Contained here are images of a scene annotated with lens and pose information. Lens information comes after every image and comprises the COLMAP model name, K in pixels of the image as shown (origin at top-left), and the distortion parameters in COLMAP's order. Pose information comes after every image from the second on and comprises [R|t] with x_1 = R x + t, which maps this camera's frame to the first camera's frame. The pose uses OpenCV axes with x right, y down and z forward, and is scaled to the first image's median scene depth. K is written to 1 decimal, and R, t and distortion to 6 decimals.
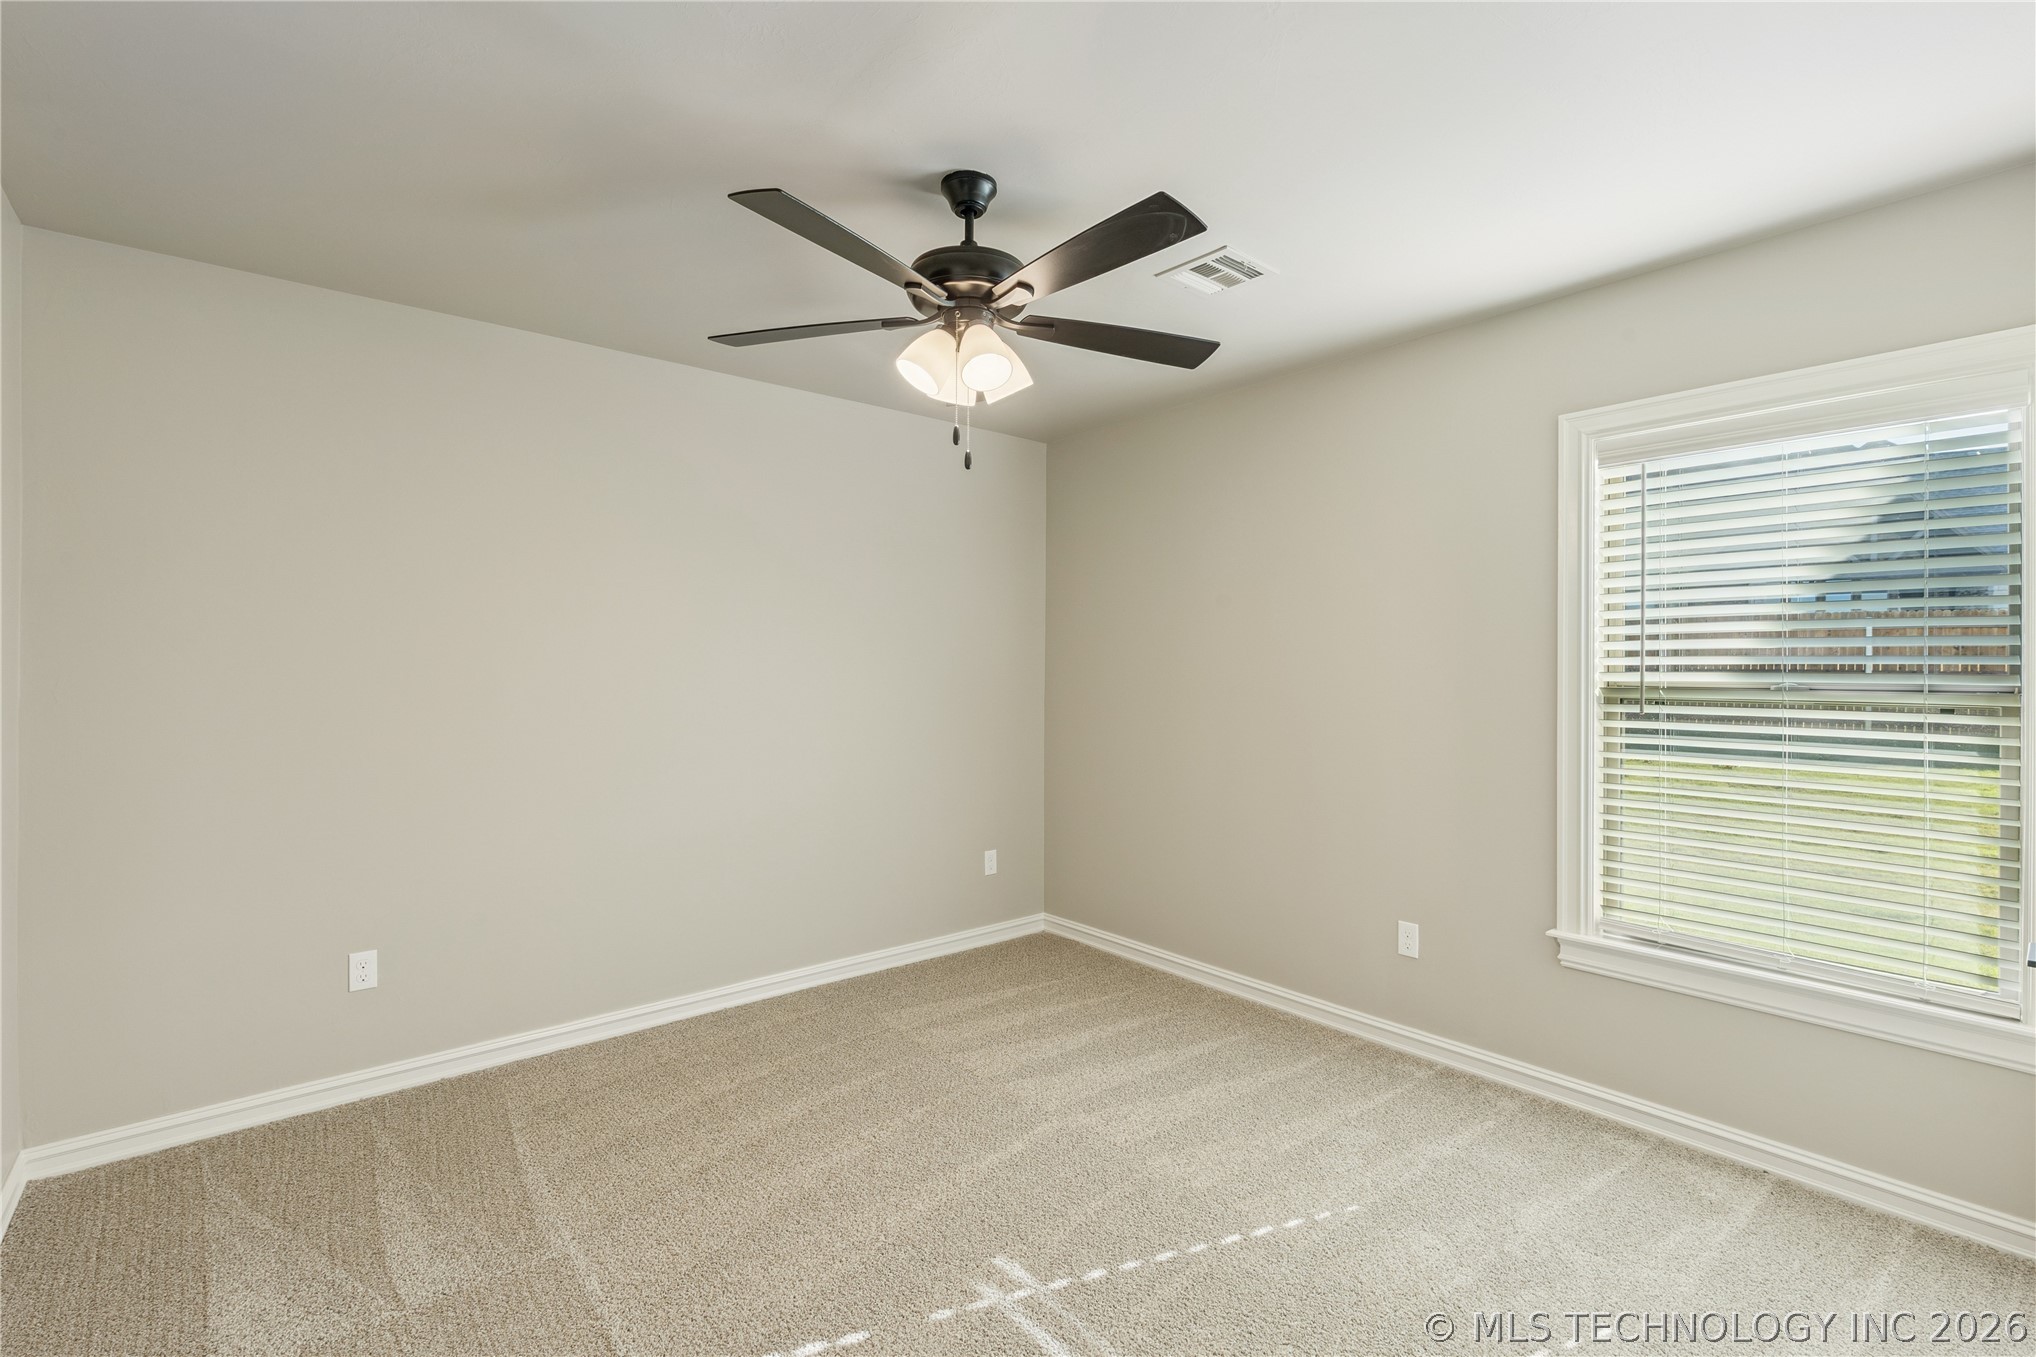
lens RADIAL K [[931.0, 0, 1015.9], [0, 931.0, 672.9], [0, 0, 1]] dist [-0.001001, 0.000517]
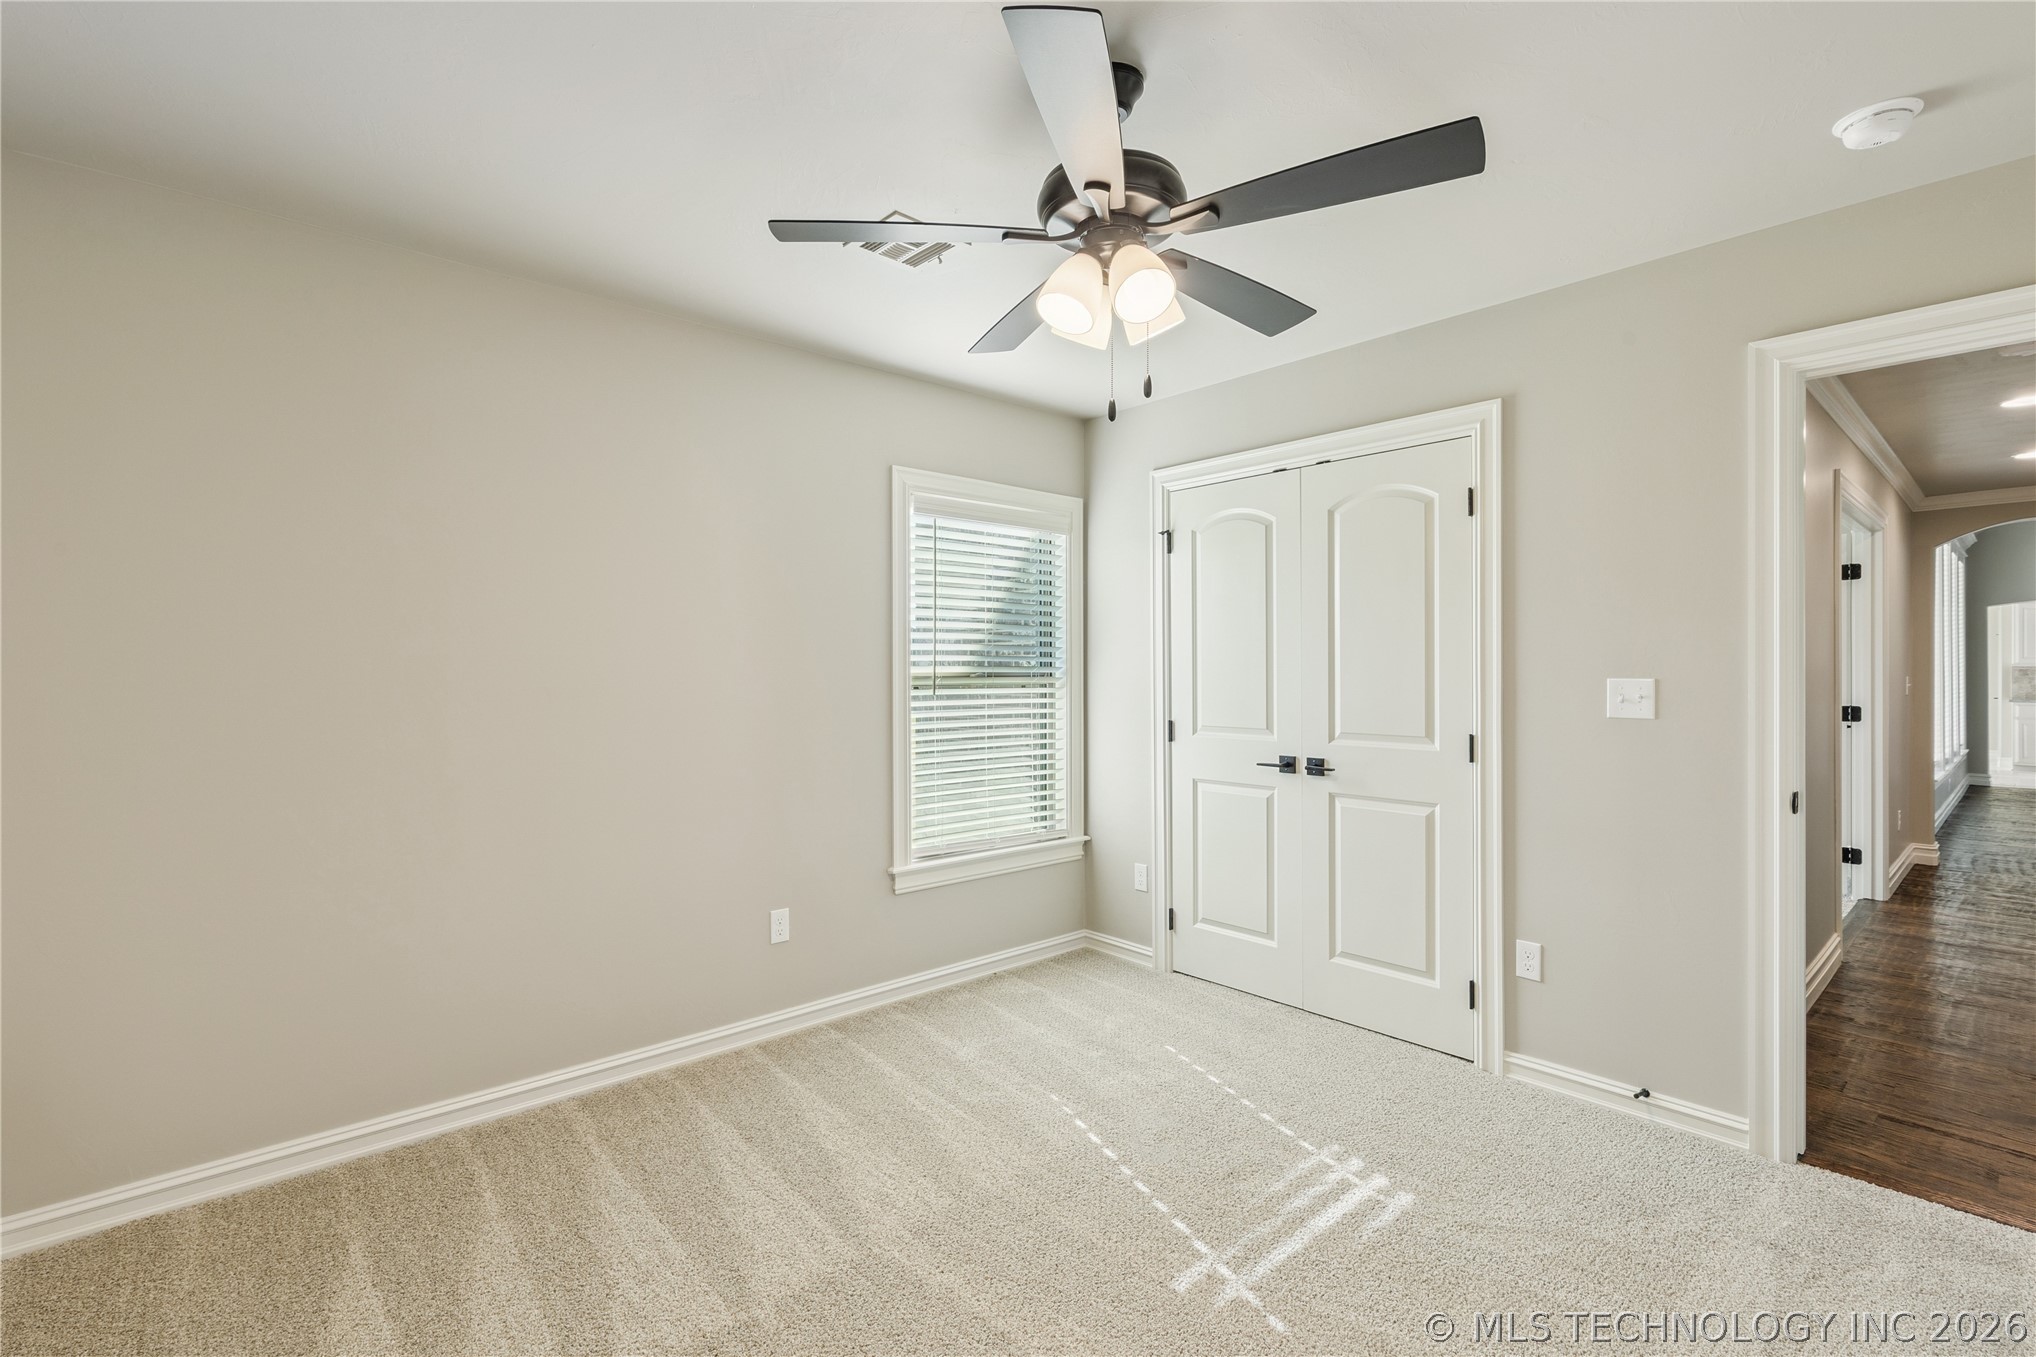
lens RADIAL K [[931.0, 0, 1015.9], [0, 931.0, 672.9], [0, 0, 1]] dist [-0.001001, 0.000517]
pose [[-0.043381, -0.006549, 0.999037, -0.721627], [0.007566, 0.999948, 0.006883, 0.001056], [-0.999030, 0.007858, -0.043329, 0.912921]]
